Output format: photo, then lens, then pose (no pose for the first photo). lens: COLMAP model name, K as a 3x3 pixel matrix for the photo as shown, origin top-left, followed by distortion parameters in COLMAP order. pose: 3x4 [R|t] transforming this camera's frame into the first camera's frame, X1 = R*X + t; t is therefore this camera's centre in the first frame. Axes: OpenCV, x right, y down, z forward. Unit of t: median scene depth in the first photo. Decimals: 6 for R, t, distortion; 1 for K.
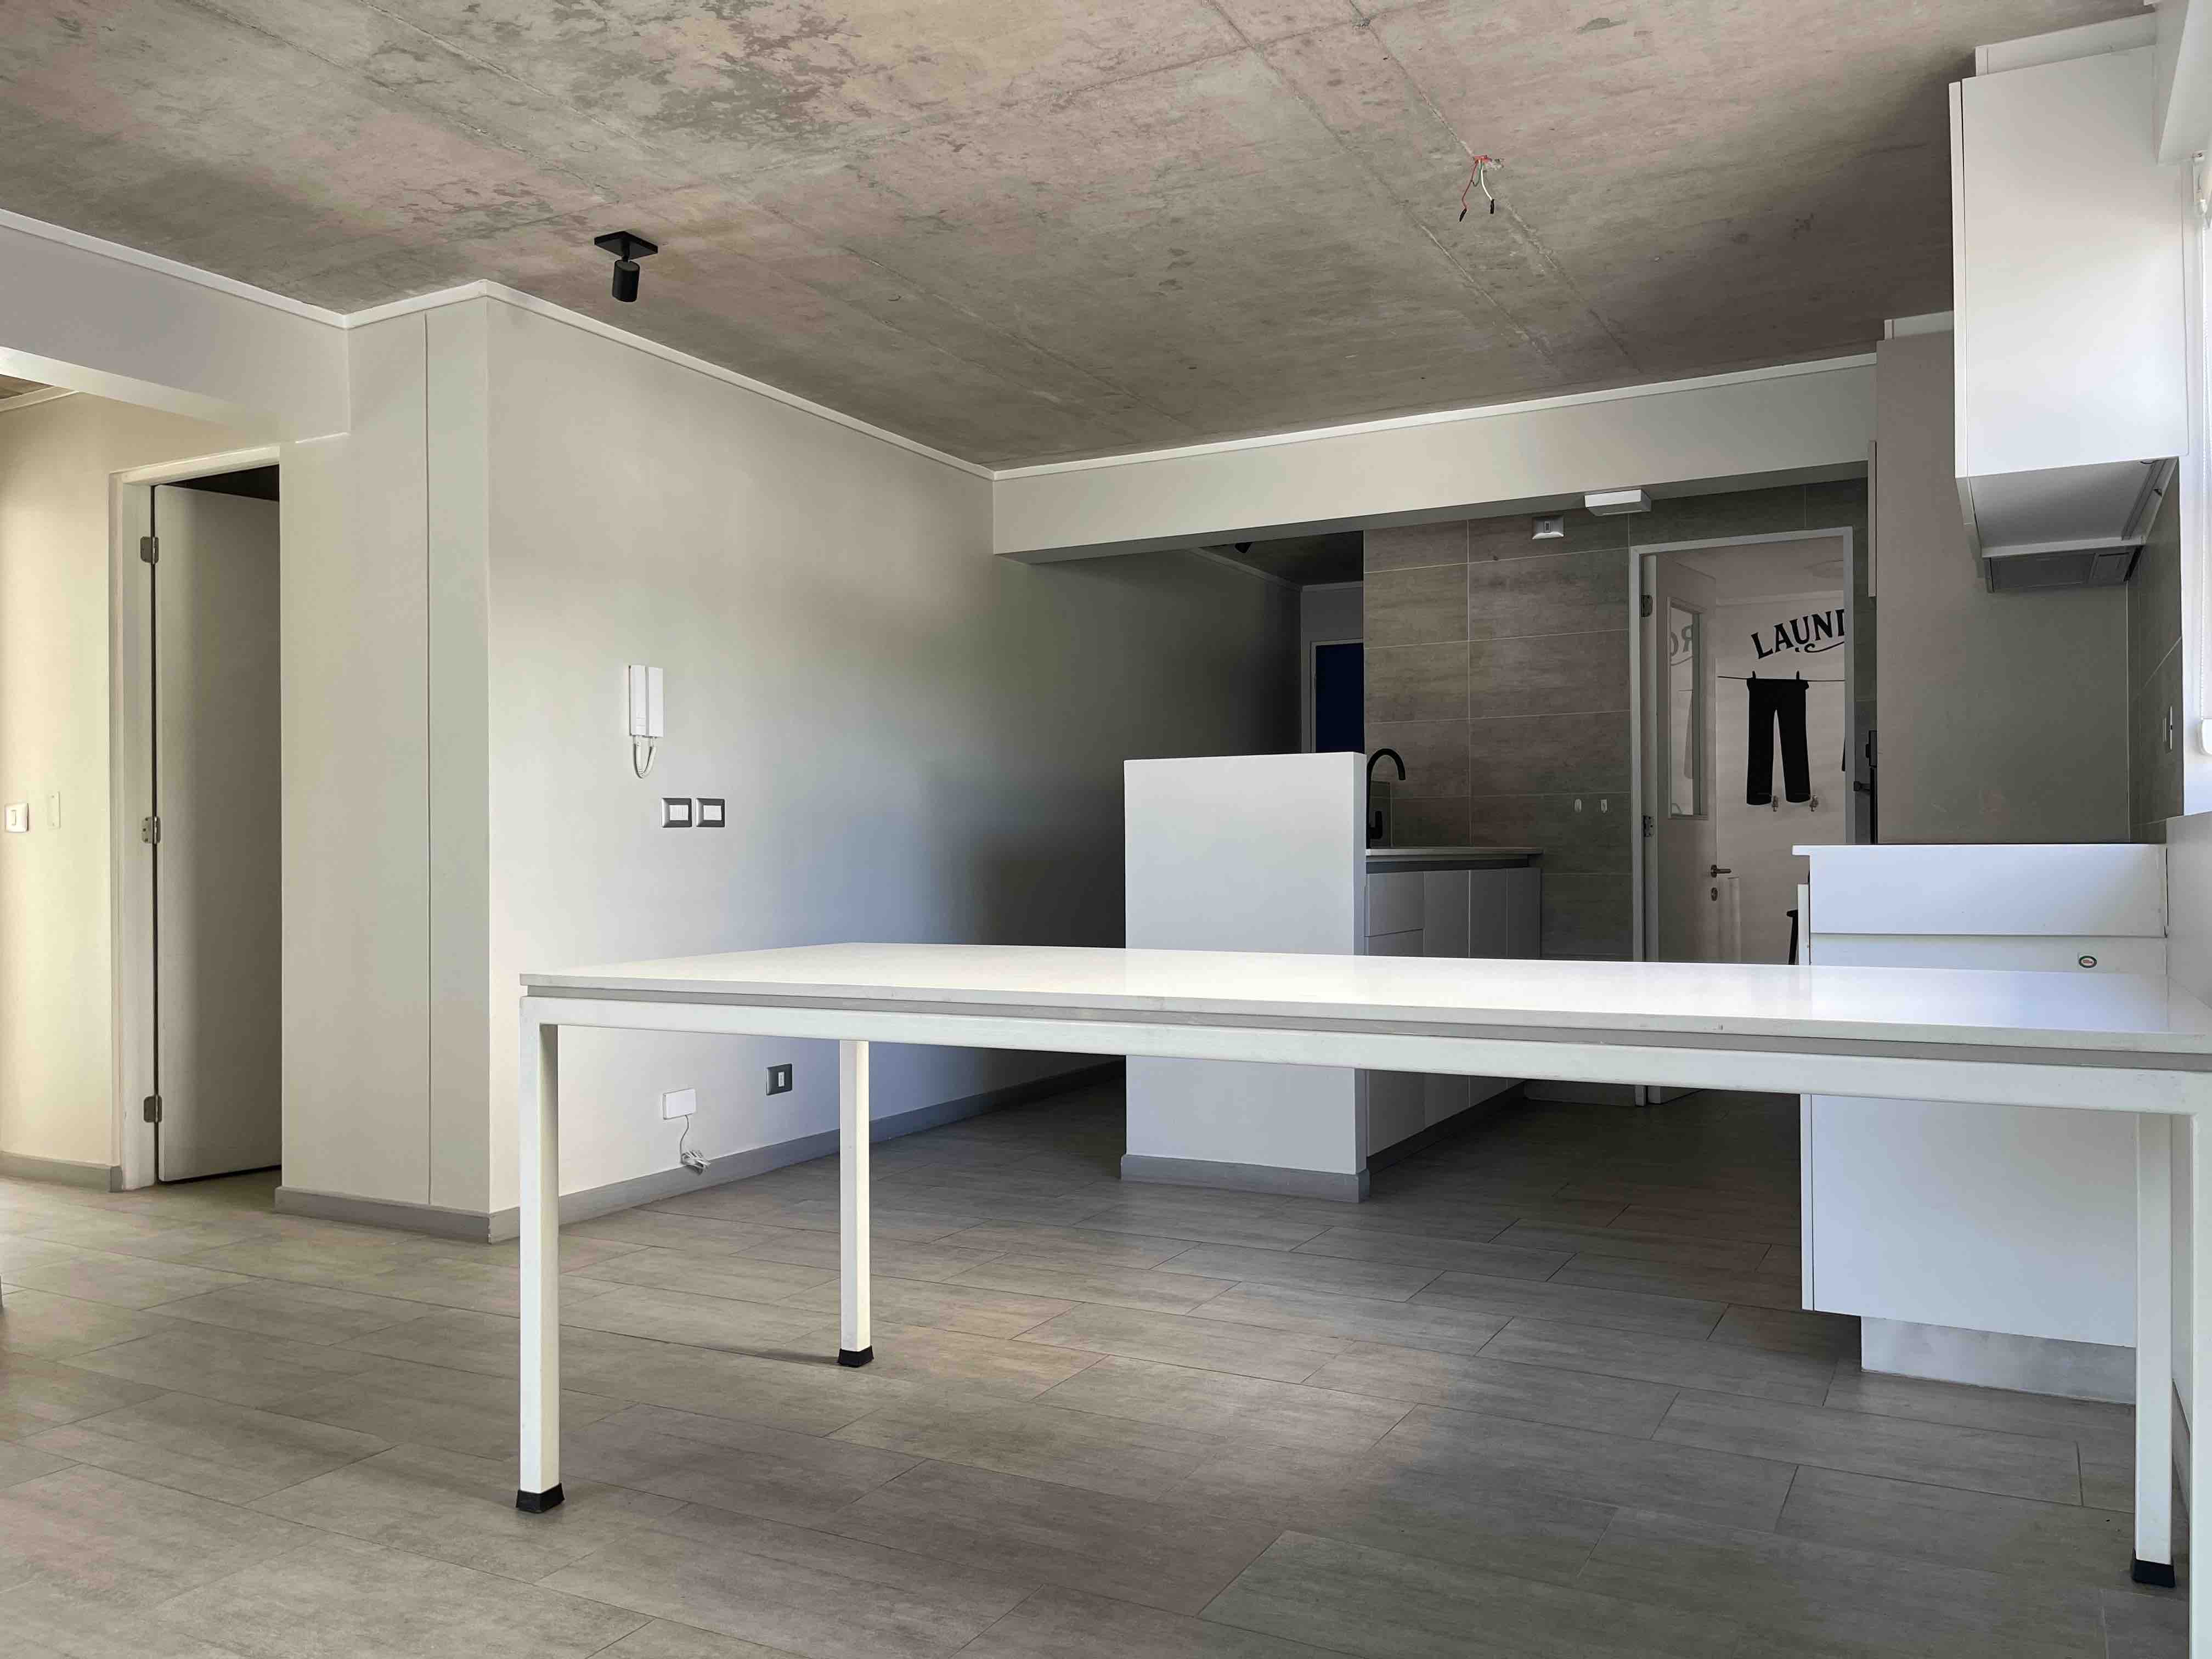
lens RADIAL K [[1668.0, 0, 1114.3], [0, 1668.0, 848.1], [0, 0, 1]] dist [0.053086, -0.077089]
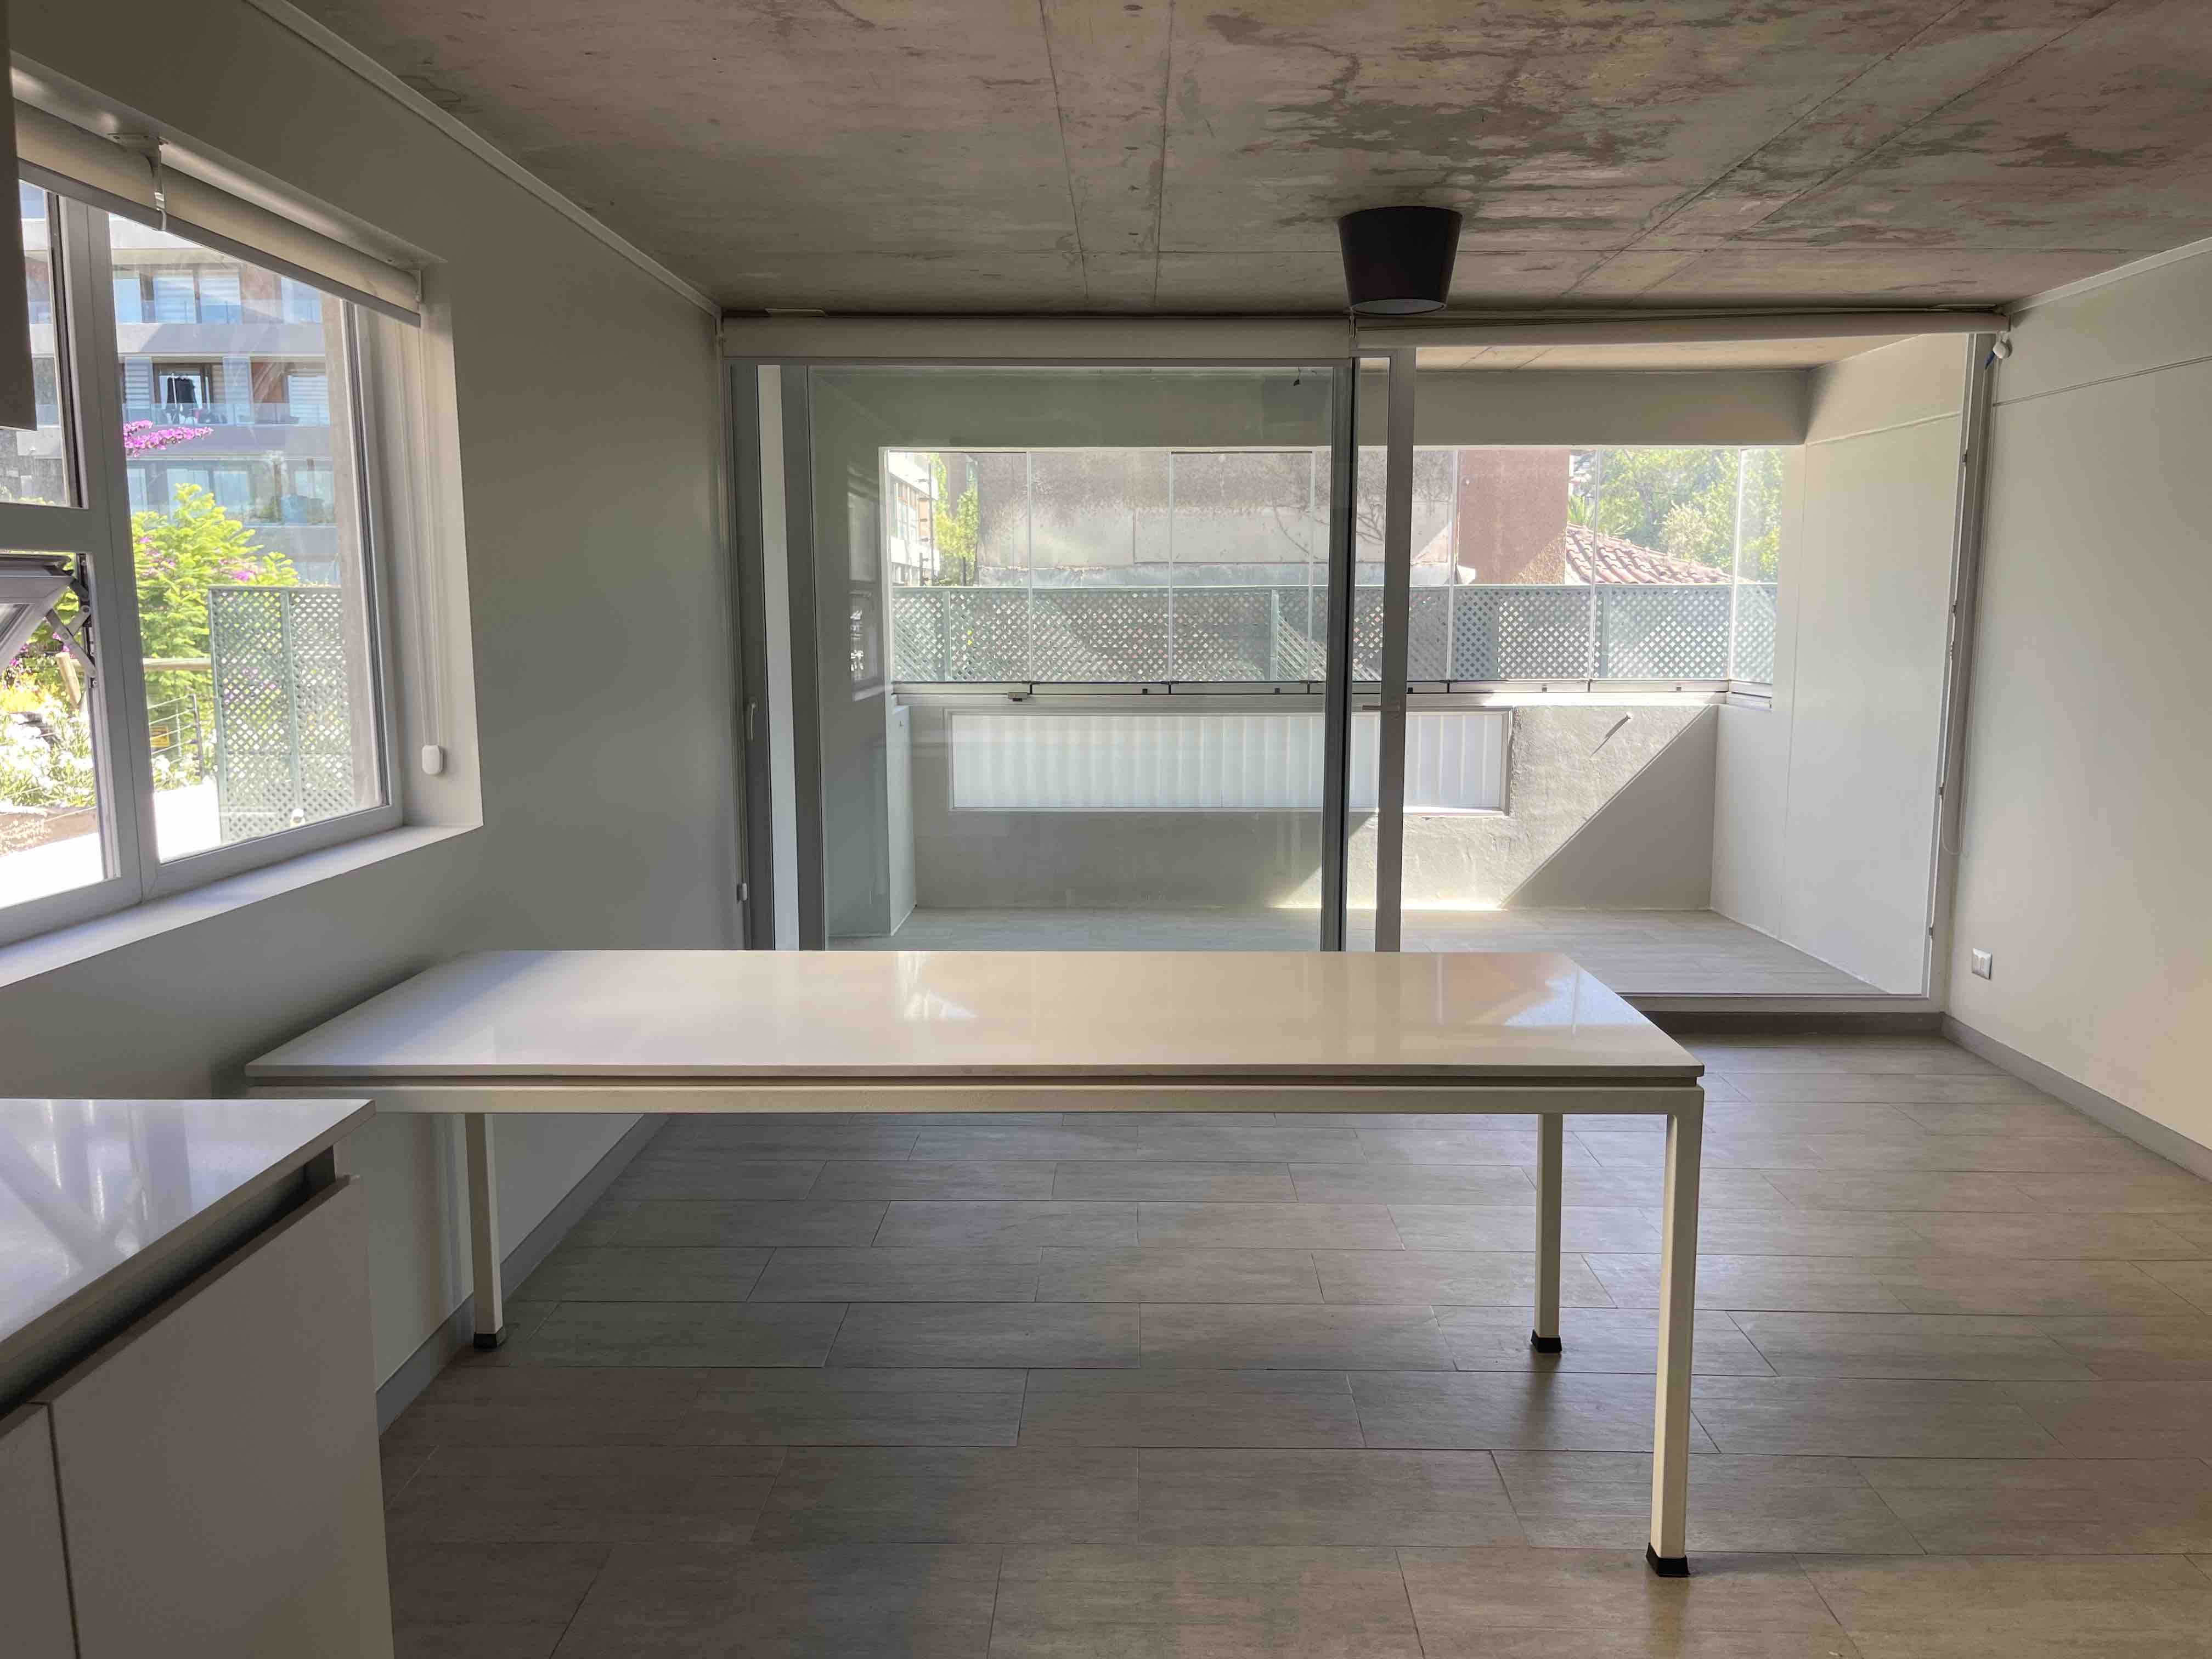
lens RADIAL K [[1668.0, 0, 1113.1], [0, 1668.0, 835.8], [0, 0, 1]] dist [0.053086, -0.077089]
pose [[-0.888107, 0.070320, -0.454225, 0.300029], [0.007332, 0.990269, 0.138971, -0.110285], [0.459578, 0.120091, -0.879981, 1.089744]]
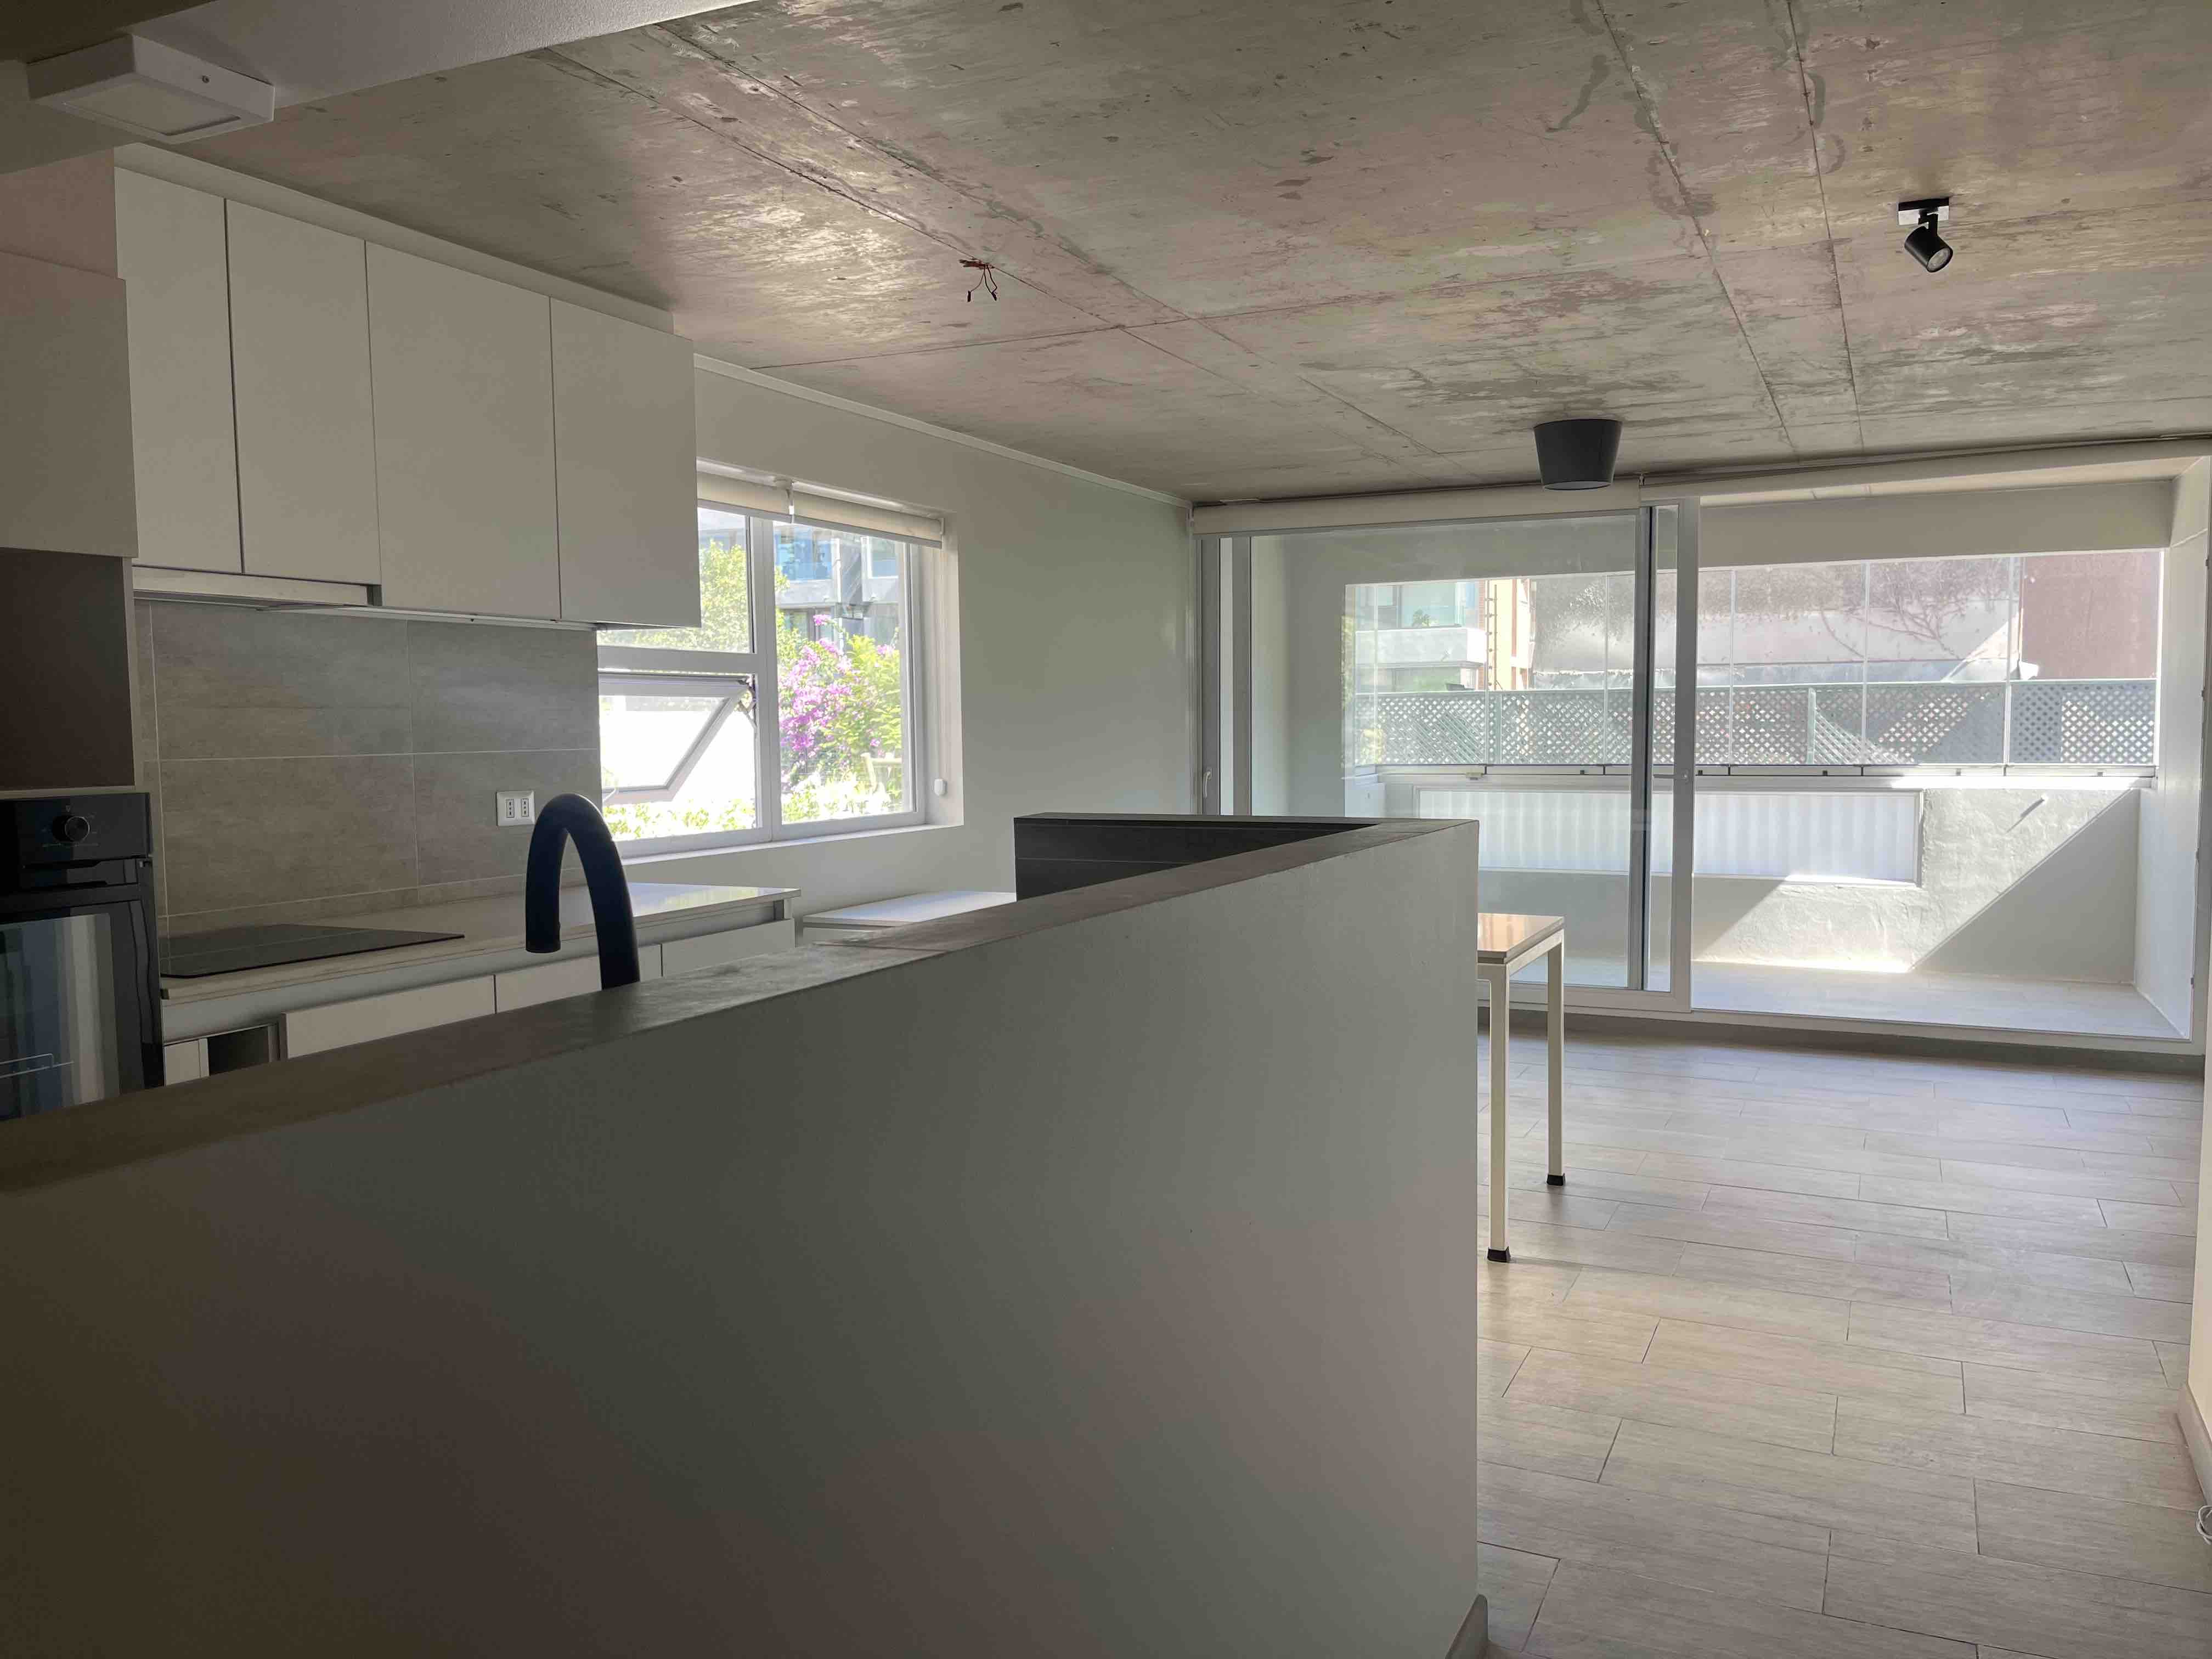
lens RADIAL K [[1668.0, 0, 1112.8], [0, 1668.0, 842.9], [0, 0, 1]] dist [0.053086, -0.077089]
pose [[-0.998969, 0.018945, -0.041248, 0.144617], [0.015890, 0.997192, 0.073180, -0.092453], [0.042519, 0.072449, -0.996465, 1.617113]]
